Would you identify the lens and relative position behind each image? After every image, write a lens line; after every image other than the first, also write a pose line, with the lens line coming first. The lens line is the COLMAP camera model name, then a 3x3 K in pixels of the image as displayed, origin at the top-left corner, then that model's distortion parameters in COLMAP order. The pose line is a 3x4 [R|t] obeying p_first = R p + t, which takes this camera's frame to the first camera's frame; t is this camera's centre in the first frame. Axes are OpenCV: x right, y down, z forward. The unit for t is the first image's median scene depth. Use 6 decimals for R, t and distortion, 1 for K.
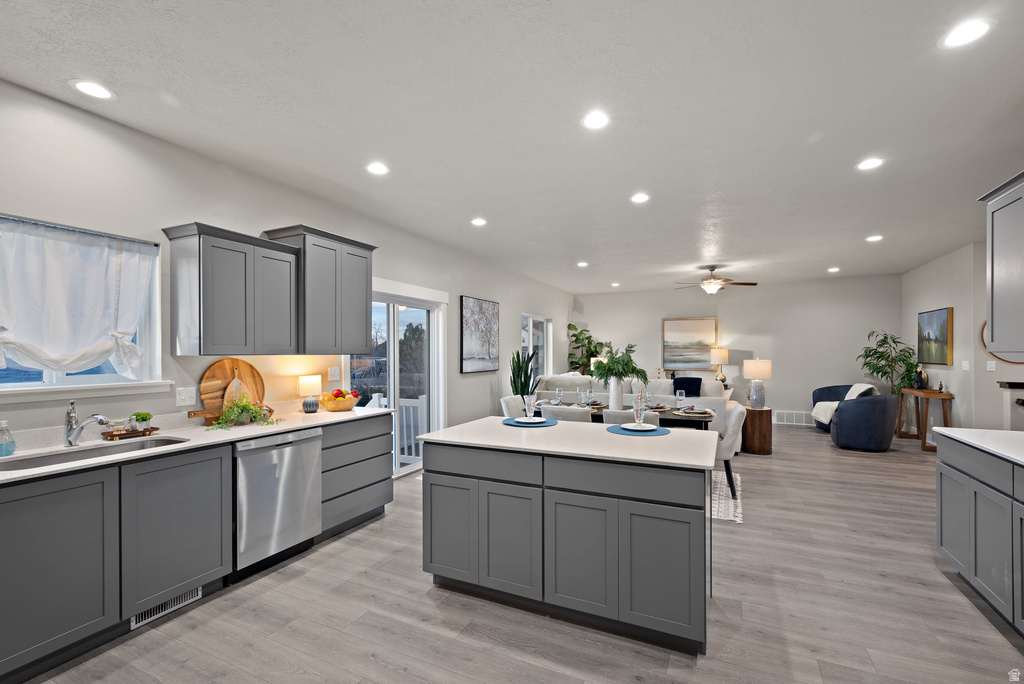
lens RADIAL K [[441.6, 0, 523.0], [0, 441.6, 354.8], [0, 0, 1]] dist [-0.001908, 0.000670]
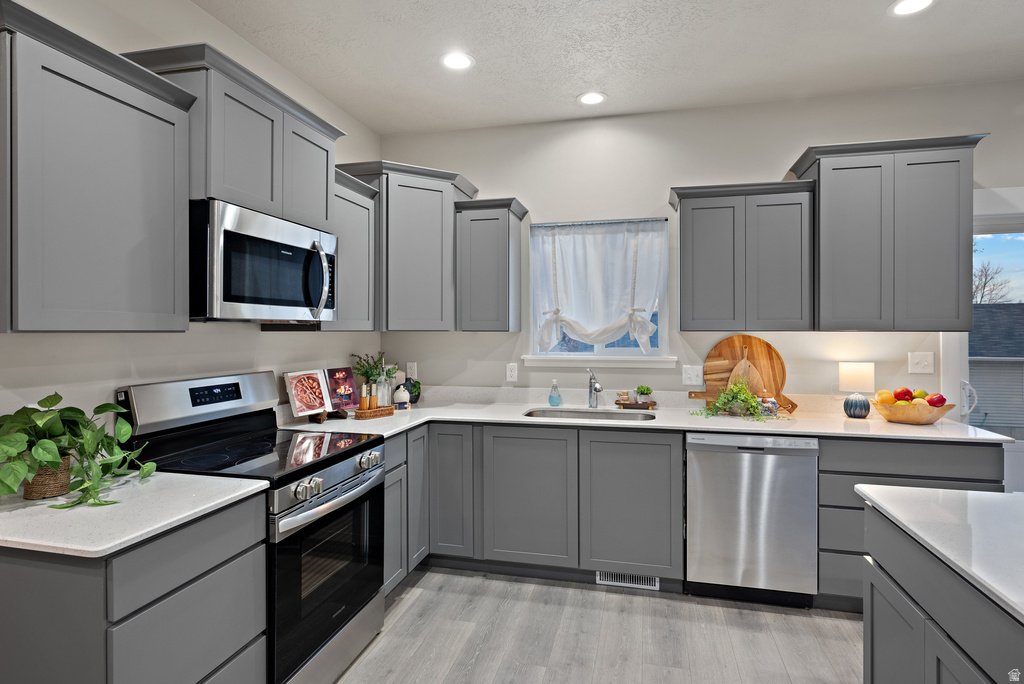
lens RADIAL K [[545.9, 0, 503.7], [0, 545.9, 330.1], [0, 0, 1]] dist [-0.003385, -0.002363]
pose [[0.186488, 0.005970, -0.982439, 0.143388], [-0.004453, 0.999976, 0.005231, -0.002434], [0.982447, 0.003399, 0.186510, 0.193450]]
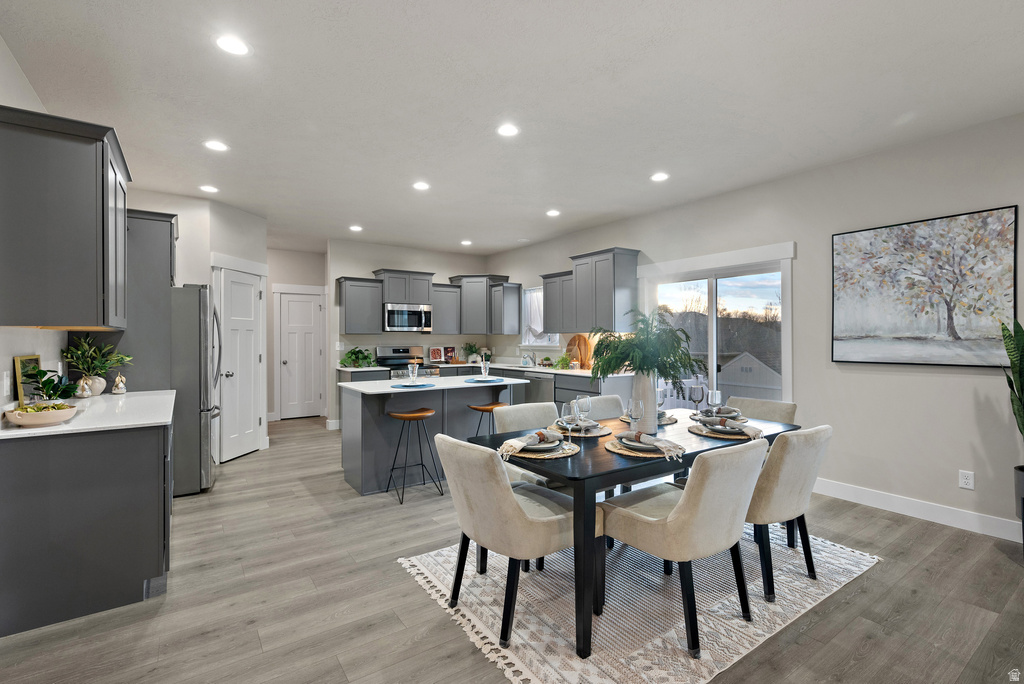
lens RADIAL K [[479.5, 0, 515.1], [0, 479.5, 336.3], [0, 0, 1]] dist [0.005268, -0.001681]
pose [[-0.501569, 0.003496, -0.865110, 0.661200], [0.001566, 0.999994, 0.003134, 0.003564], [0.865116, 0.000217, -0.501572, 0.954608]]
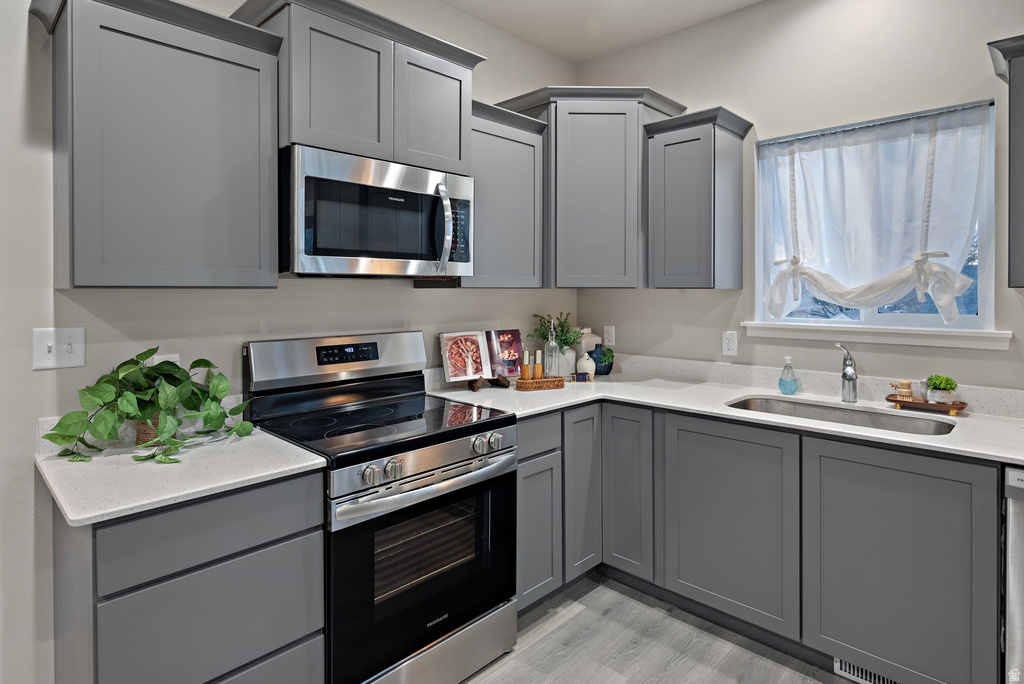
lens RADIAL K [[545.9, 0, 513.6], [0, 545.9, 294.2], [0, 0, 1]] dist [-0.003385, -0.002363]
pose [[-0.327712, 0.013315, -0.944684, 0.038750], [-0.000505, 0.999898, 0.014269, 0.000142], [0.944778, 0.005153, -0.327671, 0.294482]]
